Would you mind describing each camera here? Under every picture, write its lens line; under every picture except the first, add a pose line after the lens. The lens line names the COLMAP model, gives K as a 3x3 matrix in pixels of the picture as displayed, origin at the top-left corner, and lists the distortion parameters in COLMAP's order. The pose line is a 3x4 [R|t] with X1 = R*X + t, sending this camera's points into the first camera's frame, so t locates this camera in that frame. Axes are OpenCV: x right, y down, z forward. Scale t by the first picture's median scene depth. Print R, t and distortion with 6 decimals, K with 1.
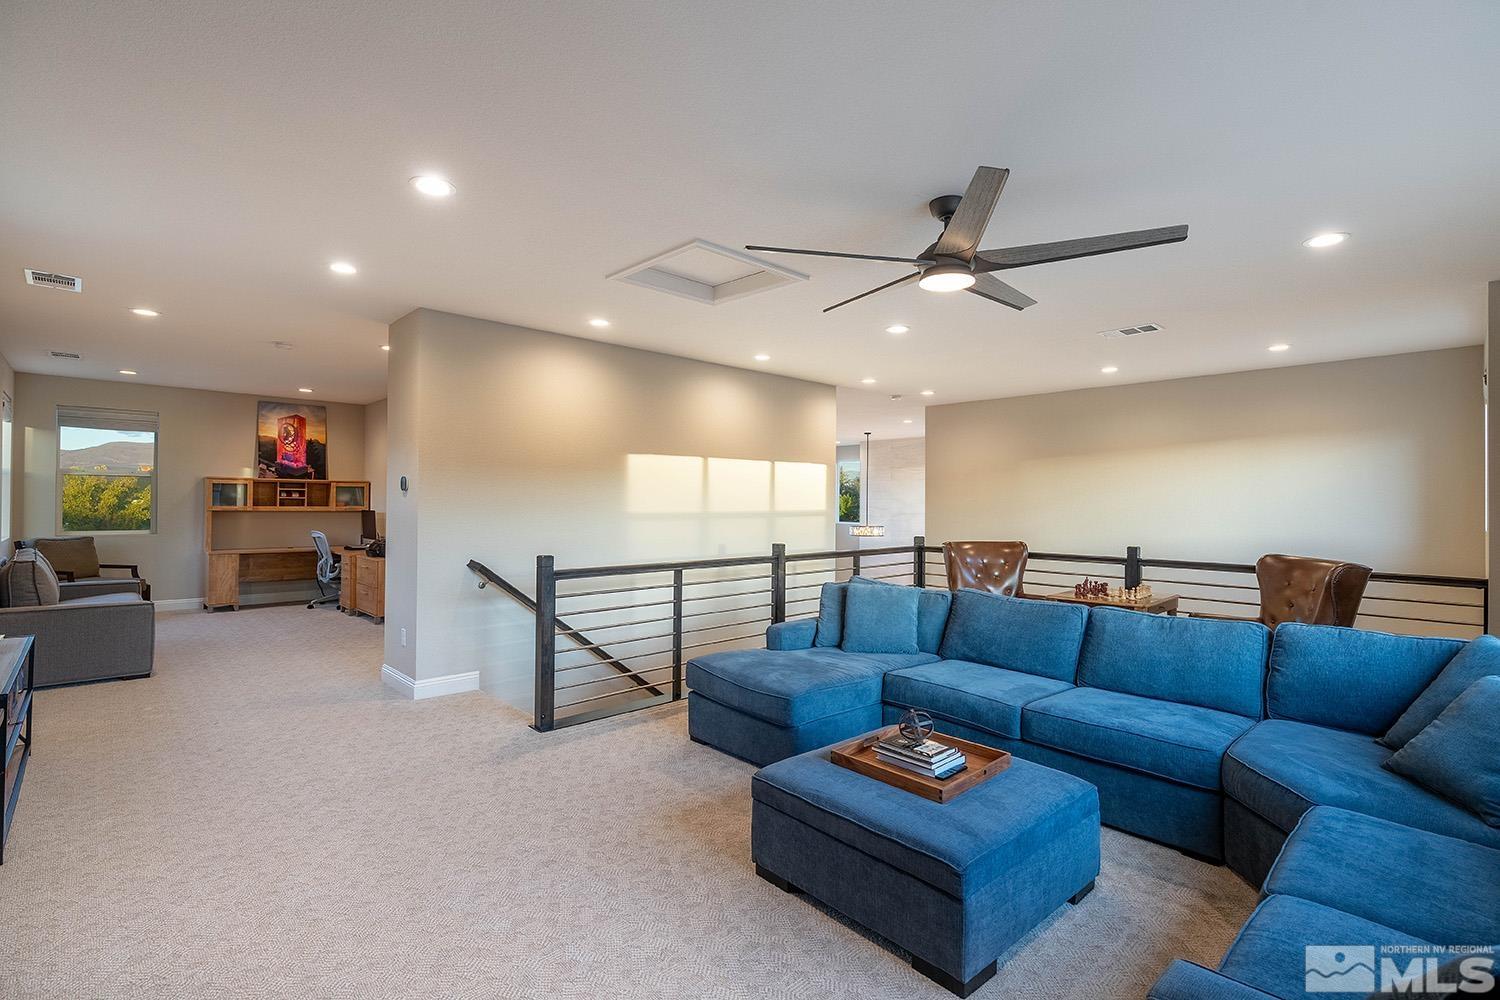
lens RADIAL K [[729.5, 0, 752.4], [0, 729.5, 508.5], [0, 0, 1]] dist [0.003287, -0.000743]
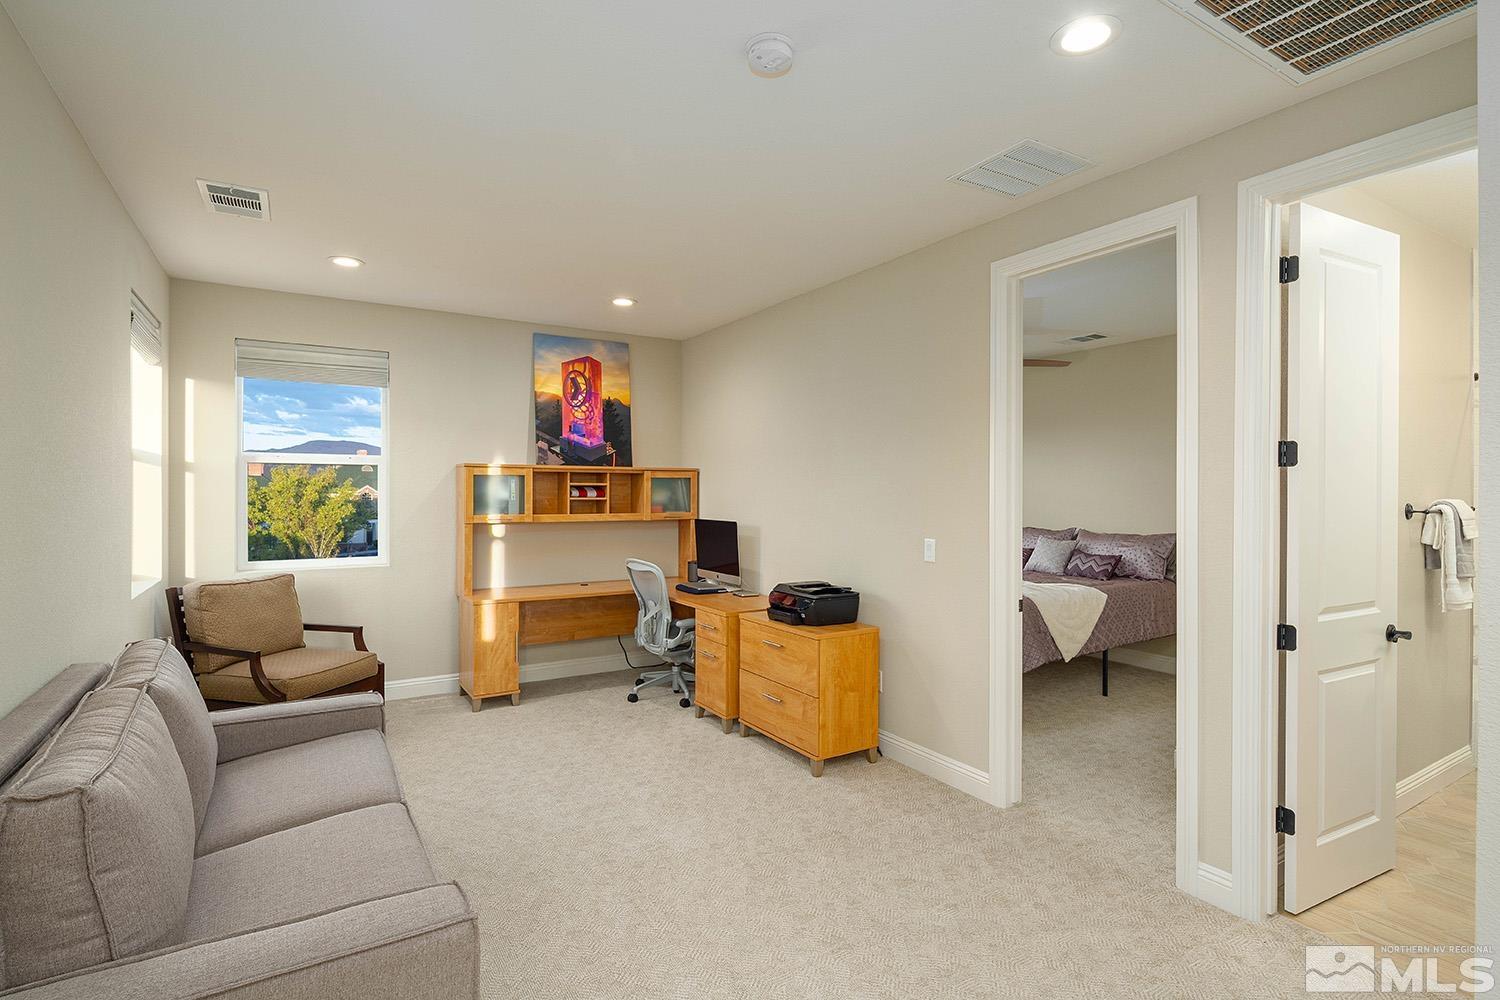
lens RADIAL K [[775.7, 0, 745.1], [0, 775.7, 512.4], [0, 0, 1]] dist [0.005219, 0.000553]
pose [[0.977743, -0.003350, -0.209780, -0.376345], [0.007555, 0.999786, 0.019247, -0.014630], [0.209671, -0.020404, 0.977559, 0.422533]]
